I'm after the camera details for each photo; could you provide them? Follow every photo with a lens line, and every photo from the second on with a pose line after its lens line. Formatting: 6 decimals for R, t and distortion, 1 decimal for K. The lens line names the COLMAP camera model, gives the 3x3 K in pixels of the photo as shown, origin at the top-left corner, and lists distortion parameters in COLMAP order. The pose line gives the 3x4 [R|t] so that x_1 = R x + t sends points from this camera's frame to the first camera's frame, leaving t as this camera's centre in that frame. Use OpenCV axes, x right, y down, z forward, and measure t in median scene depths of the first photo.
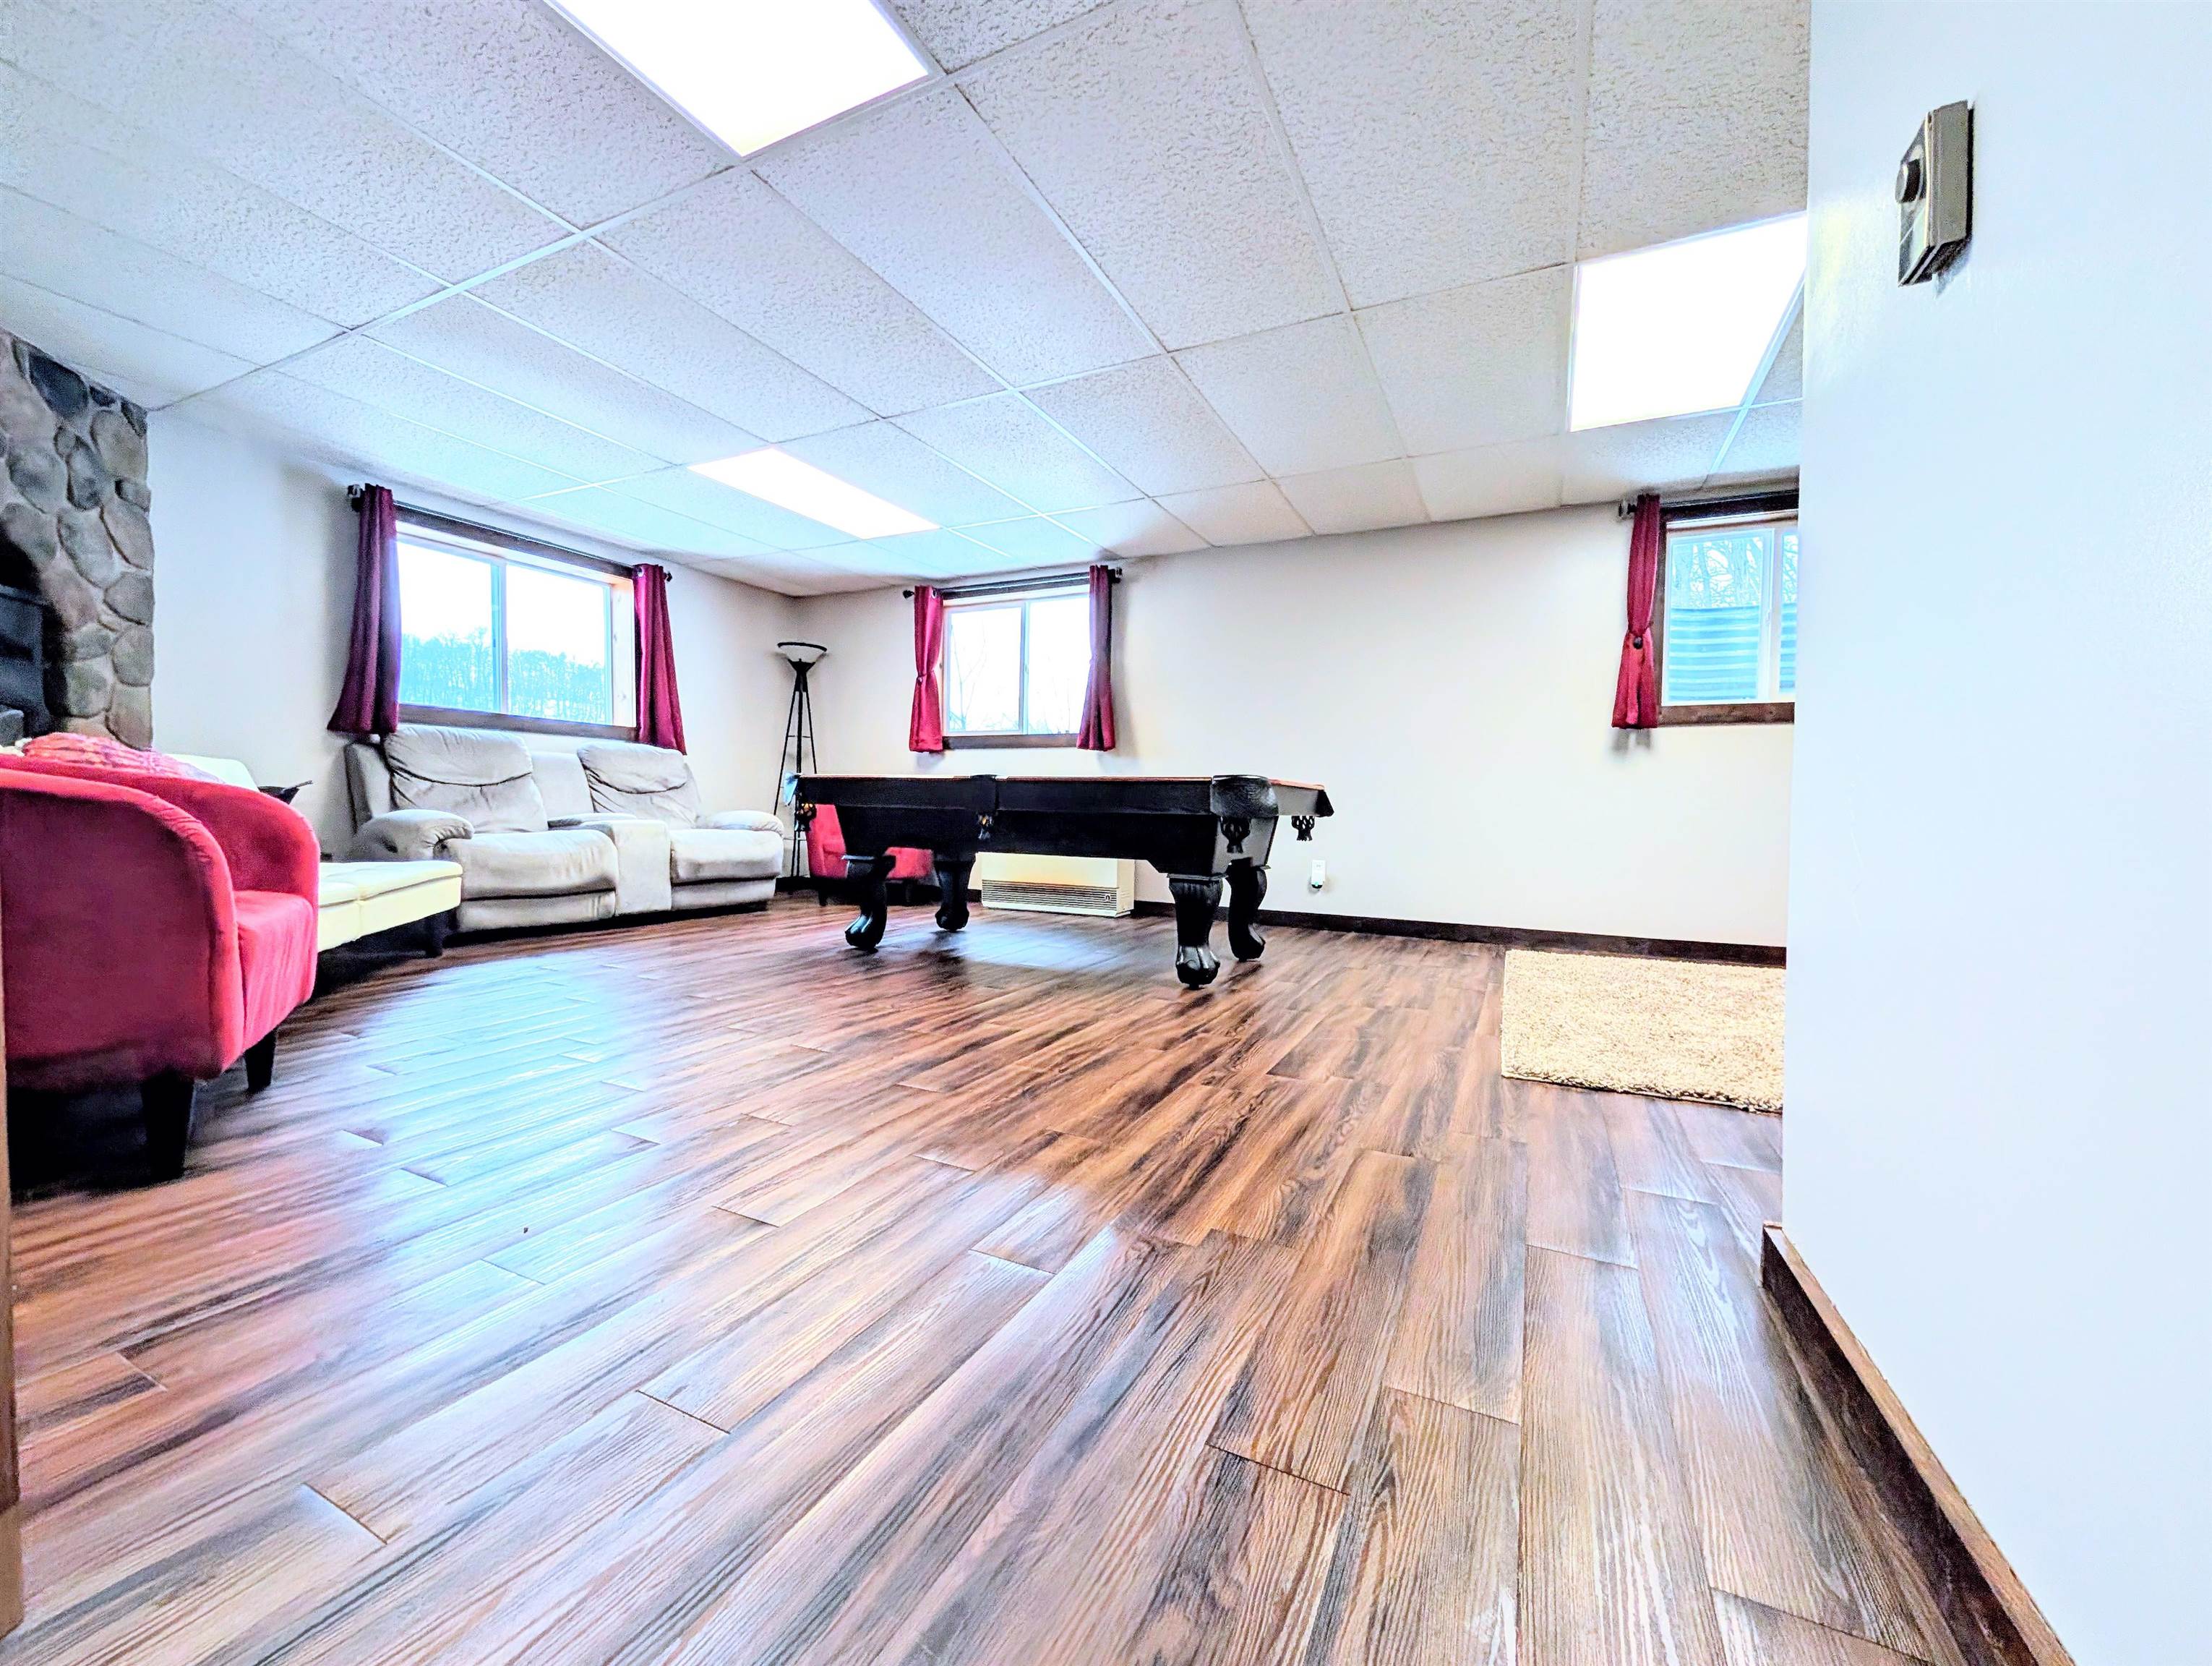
lens RADIAL K [[868.2, 0, 1118.1], [0, 868.2, 830.0], [0, 0, 1]] dist [-0.000724, 0.000424]
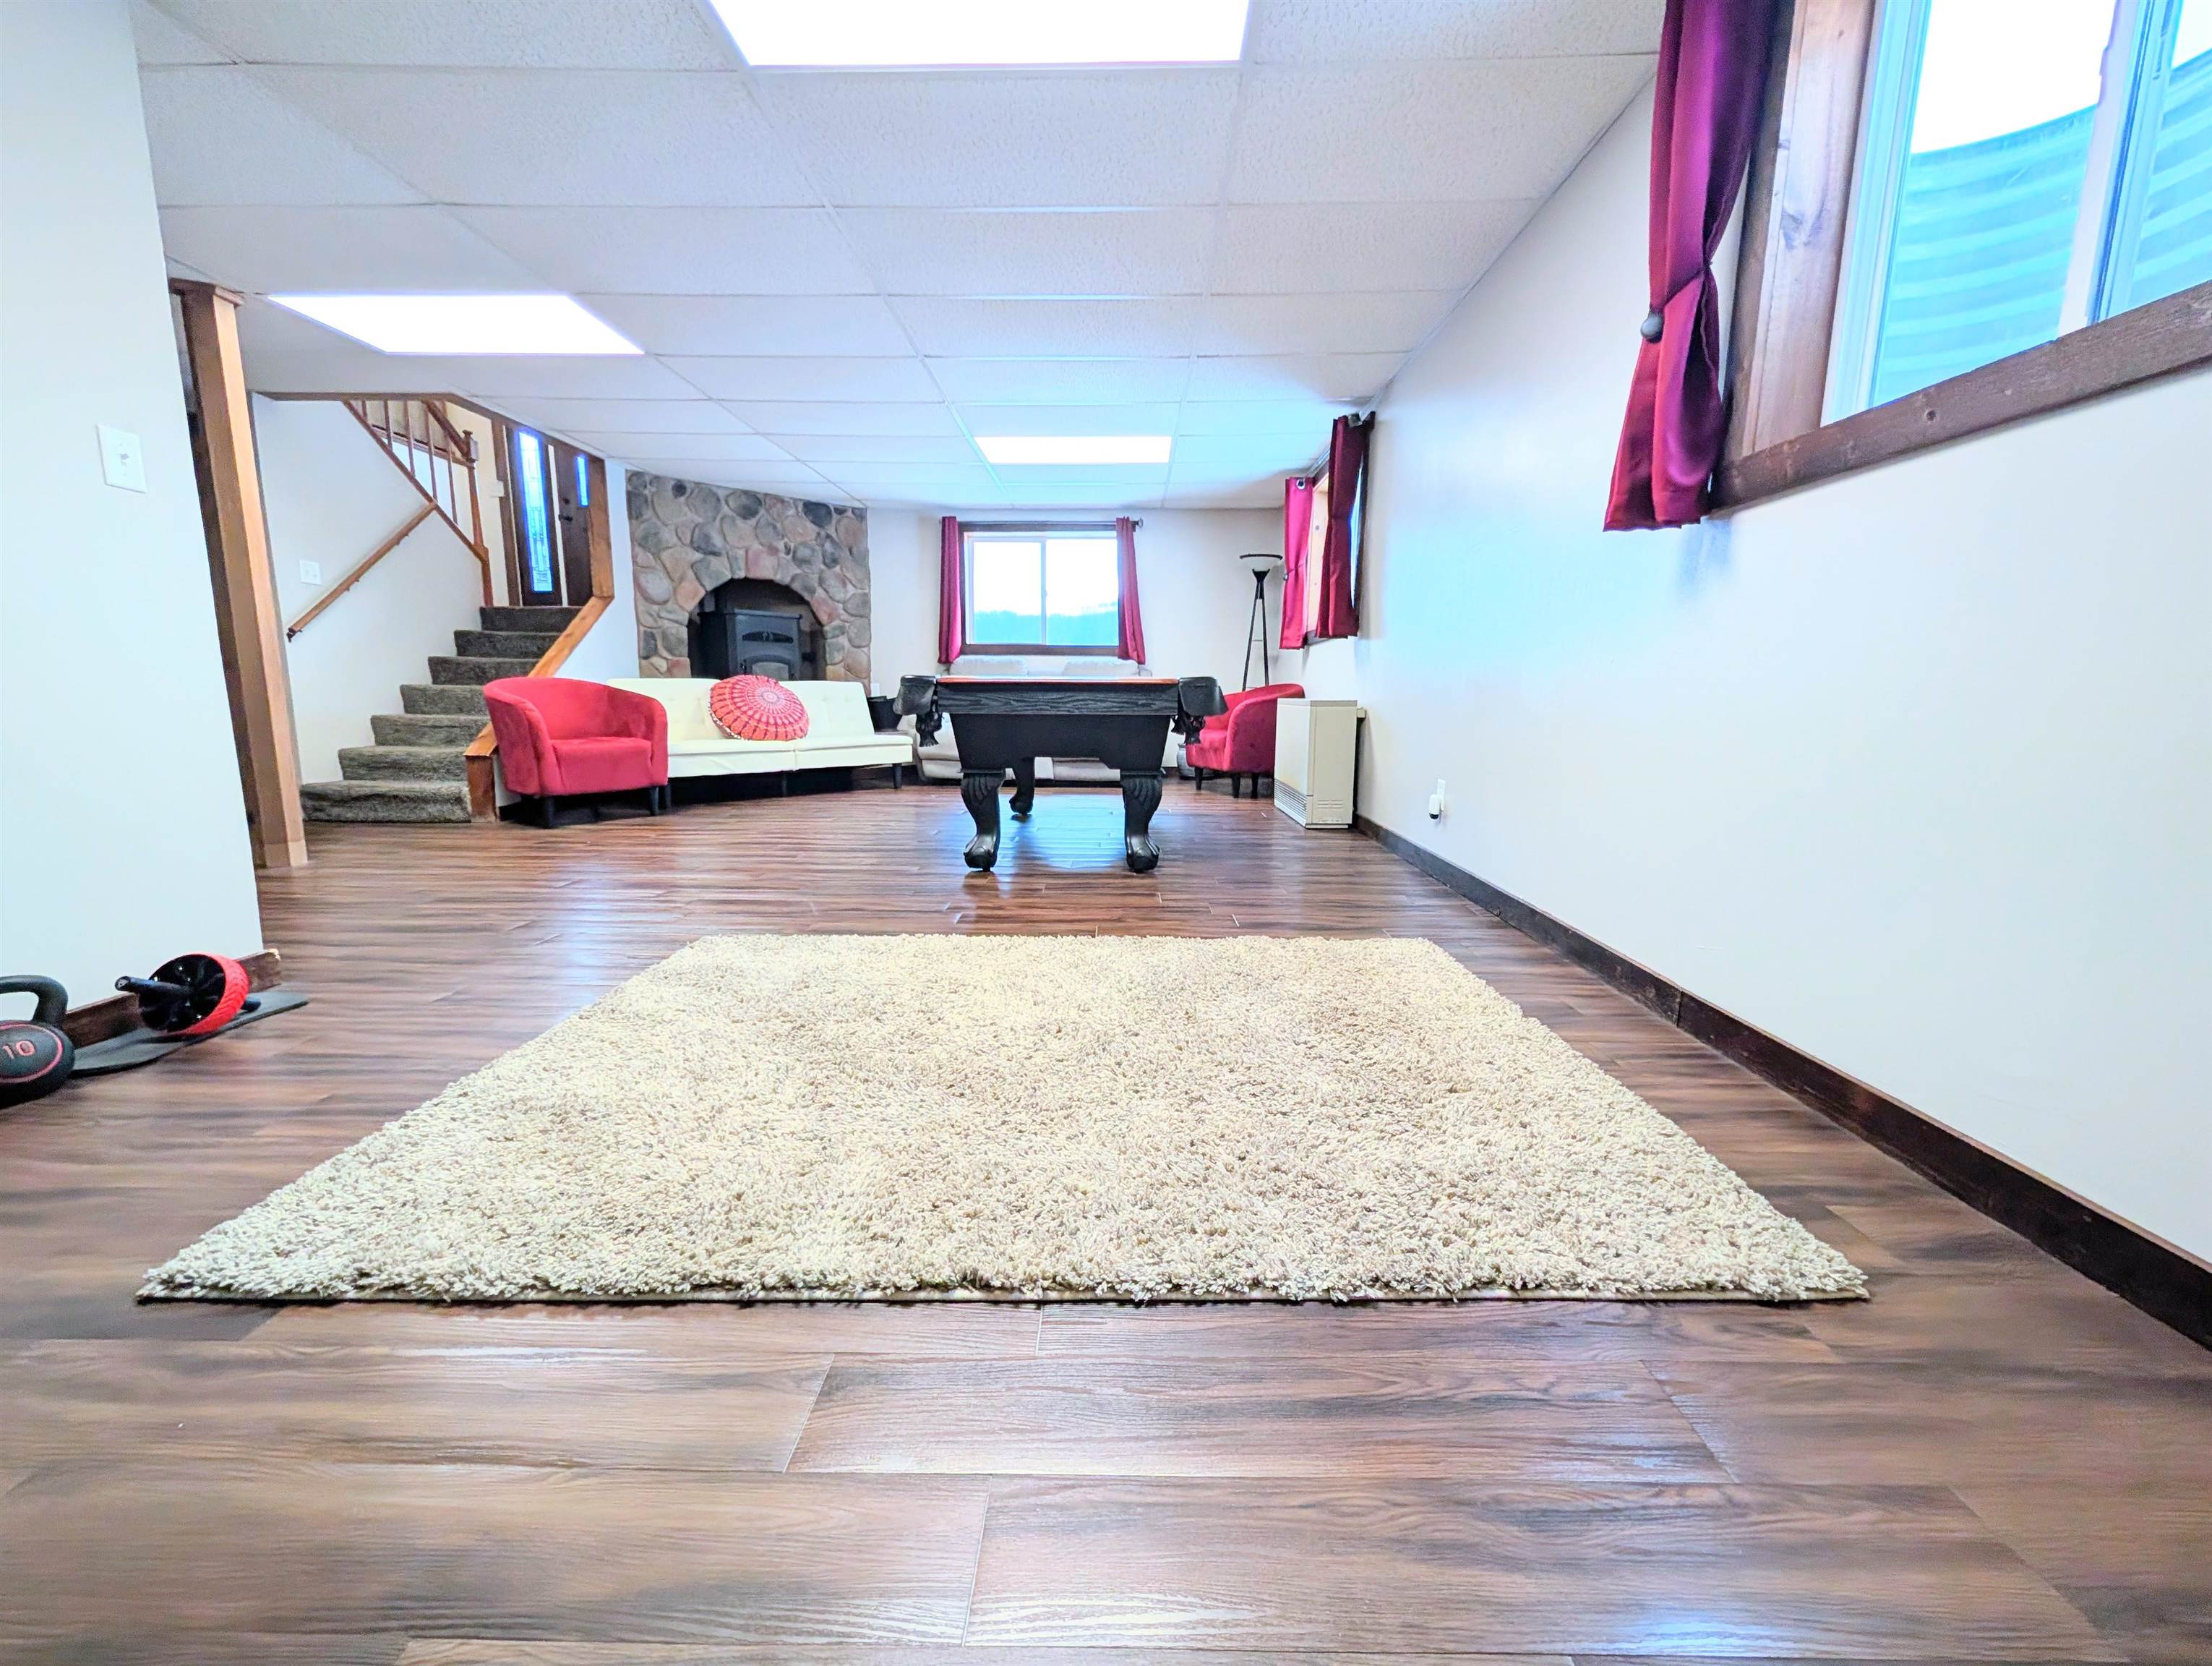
lens RADIAL K [[868.2, 0, 1113.3], [0, 868.2, 837.4], [0, 0, 1]] dist [-0.000724, 0.000424]
pose [[0.422586, 0.135111, -0.896195, 1.074499], [-0.022452, 0.990083, 0.138679, -0.015353], [0.906045, -0.038483, 0.421429, 0.647320]]
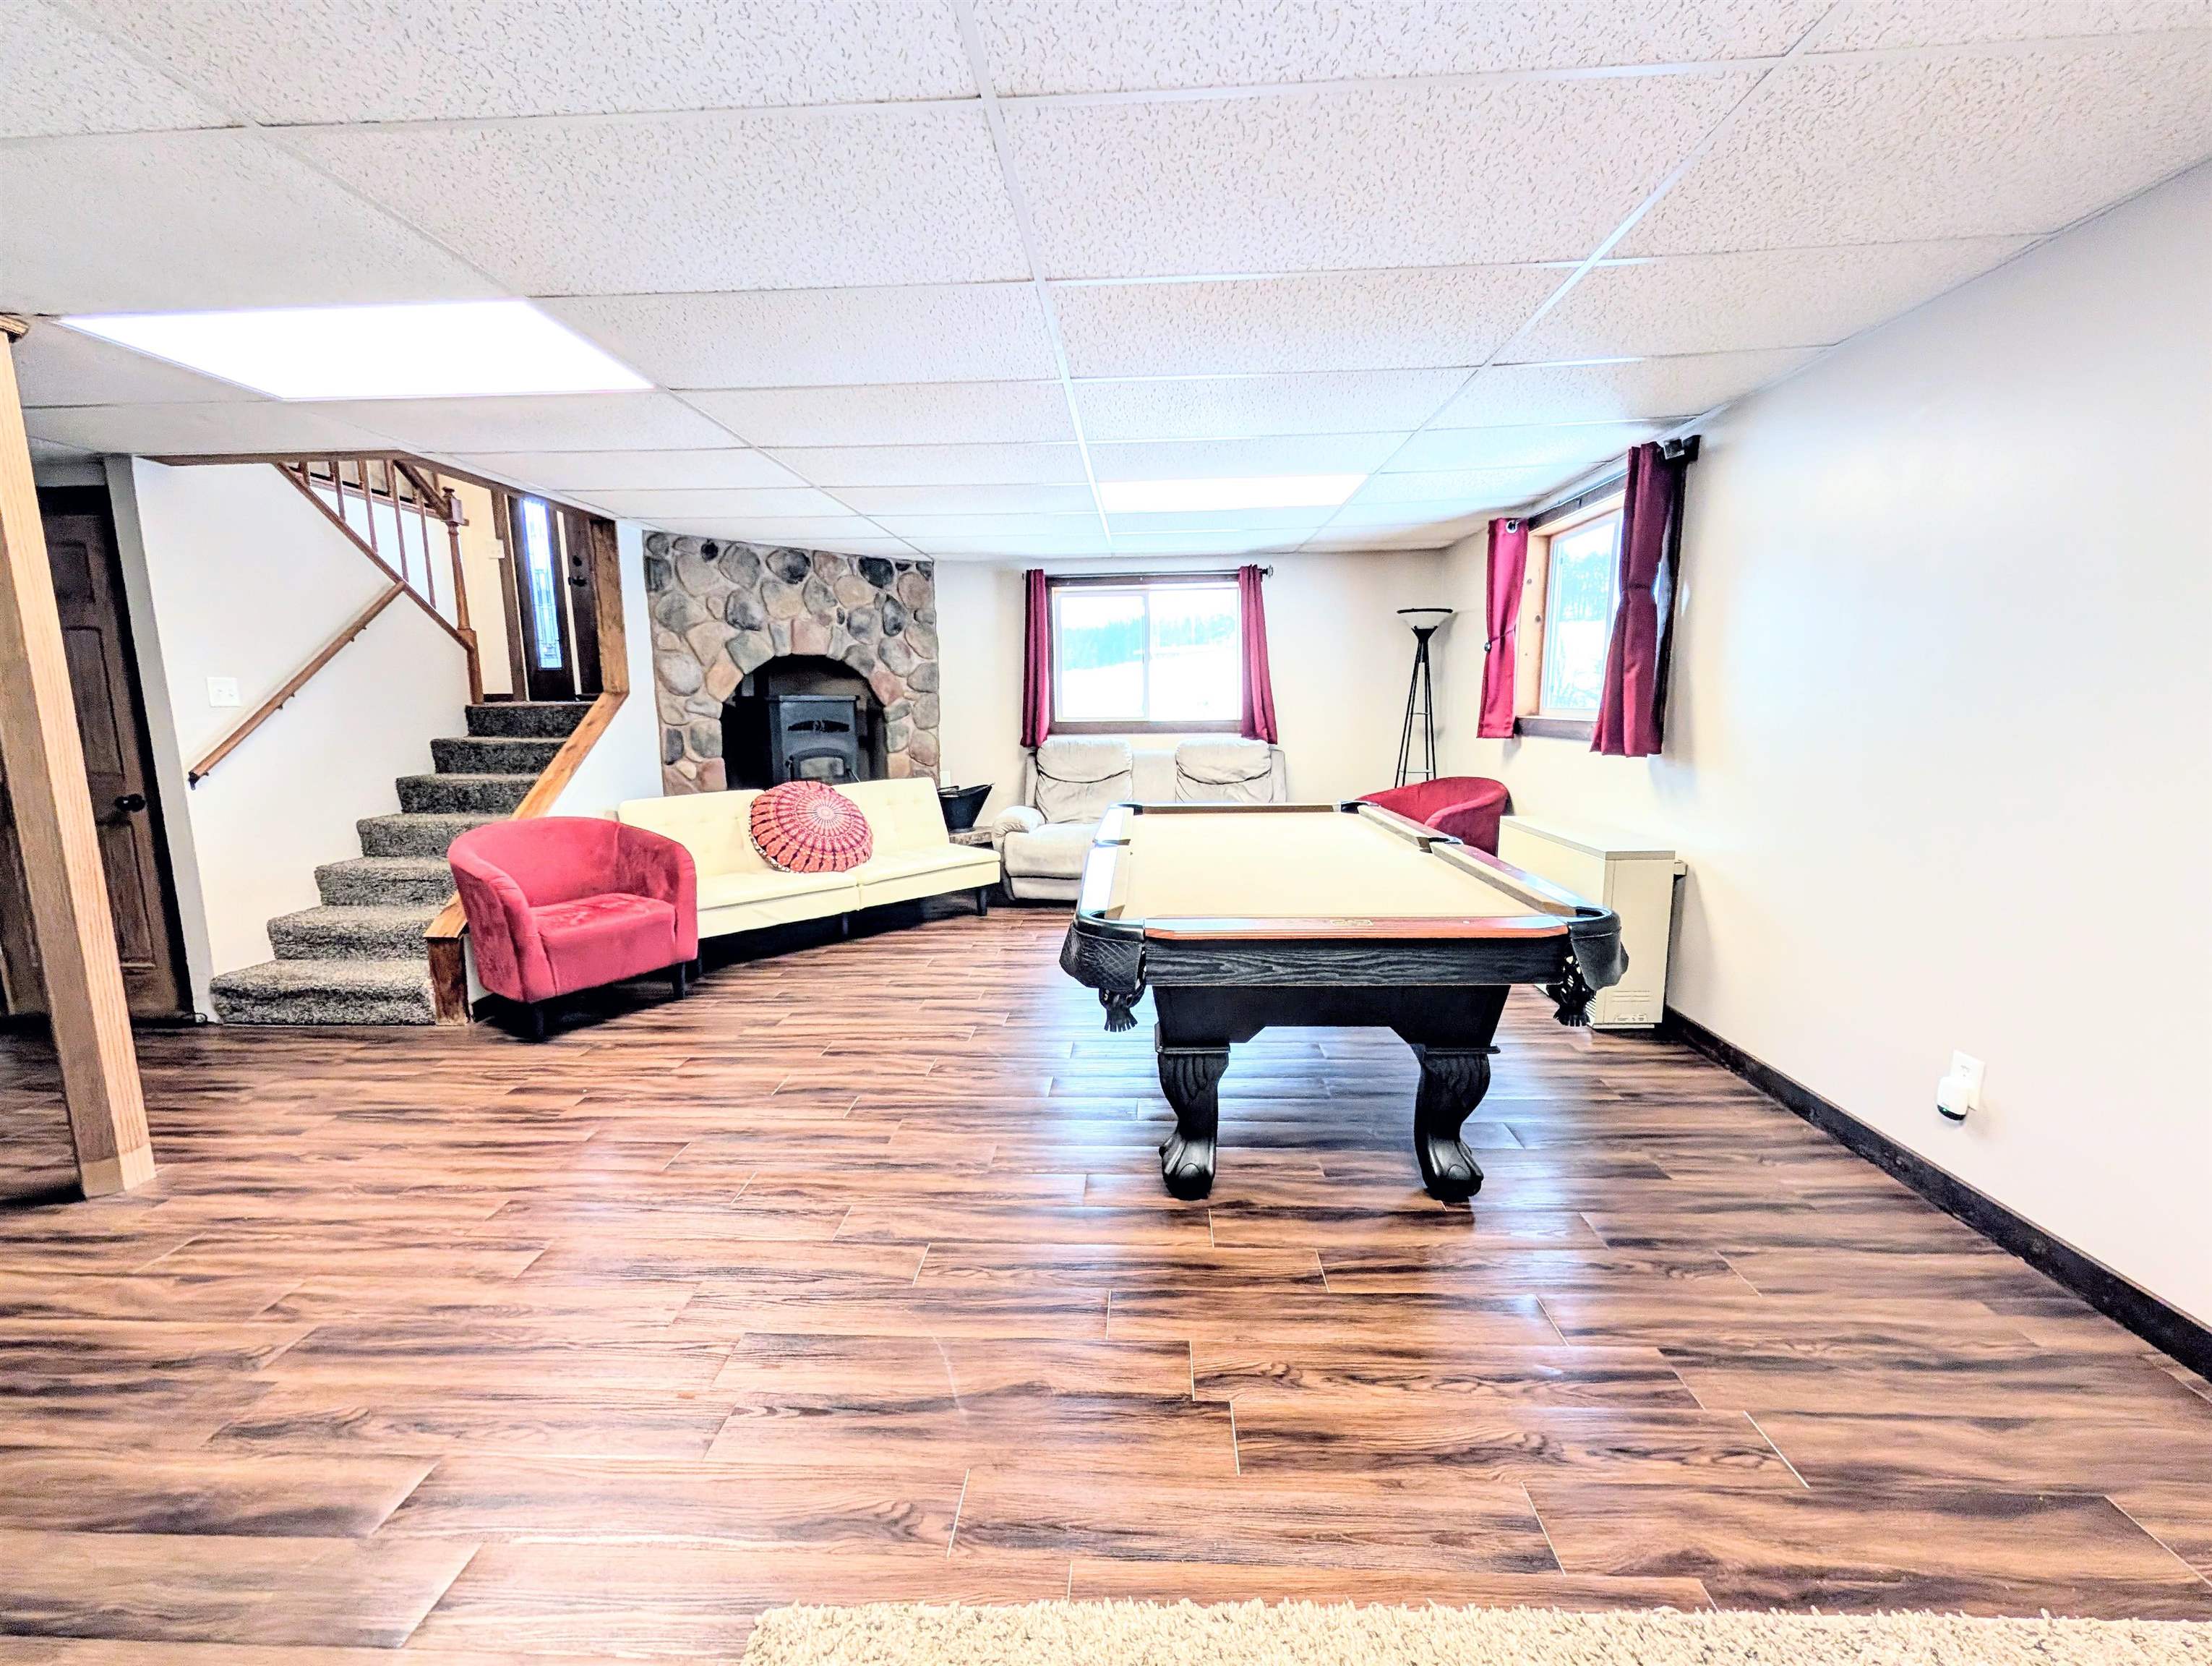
lens RADIAL K [[868.2, 0, 1112.3], [0, 868.2, 835.8], [0, 0, 1]] dist [-0.000724, 0.000424]
pose [[0.393570, 0.118231, -0.911660, 0.621705], [-0.002589, 0.991834, 0.127511, -0.175809], [0.919291, -0.047824, 0.390662, 0.647475]]
